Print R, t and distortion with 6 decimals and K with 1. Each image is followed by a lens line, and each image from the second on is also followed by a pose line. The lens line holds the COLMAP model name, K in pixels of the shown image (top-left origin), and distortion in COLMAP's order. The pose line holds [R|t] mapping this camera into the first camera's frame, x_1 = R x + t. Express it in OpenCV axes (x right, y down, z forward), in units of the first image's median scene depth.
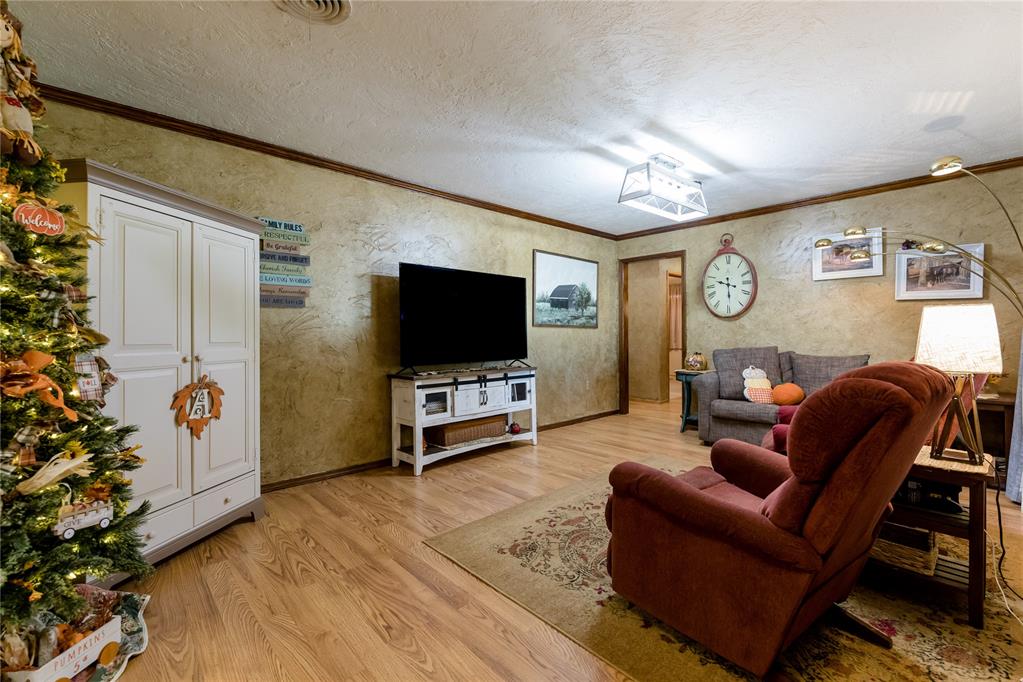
lens RADIAL K [[442.6, 0, 511.3], [0, 442.6, 337.9], [0, 0, 1]] dist [-0.003808, -0.000189]
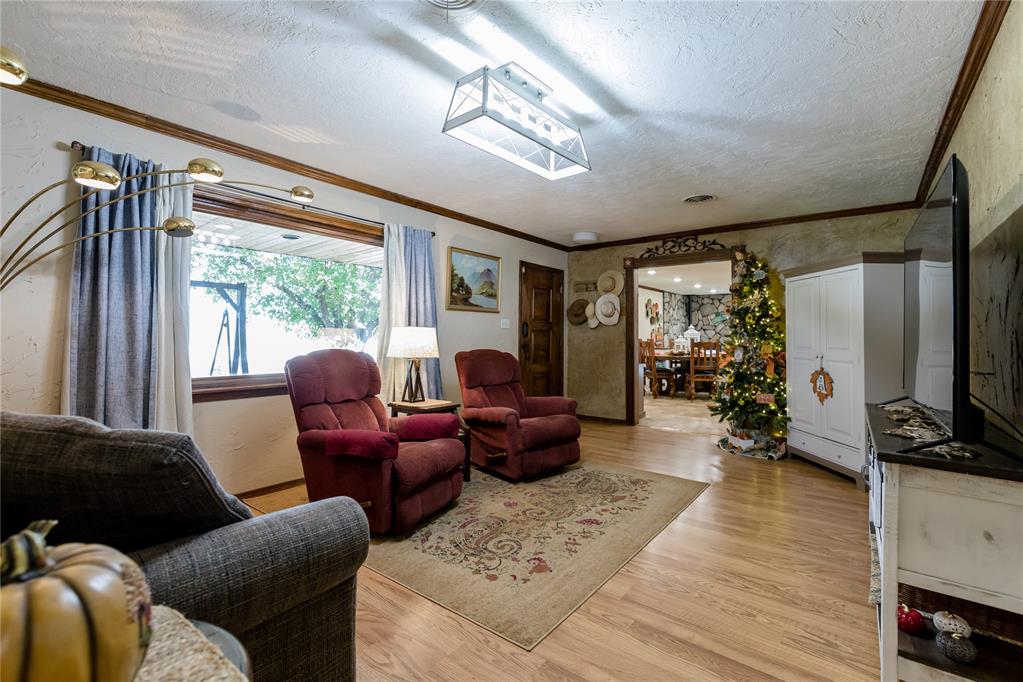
lens RADIAL K [[442.6, 0, 510.1], [0, 442.6, 330.4], [0, 0, 1]] dist [-0.003808, -0.000189]
pose [[-0.987598, -0.008913, -0.156748, 0.624127], [-0.007316, 0.999915, -0.010762, -0.022304], [0.156831, -0.009482, -0.987580, 2.152811]]
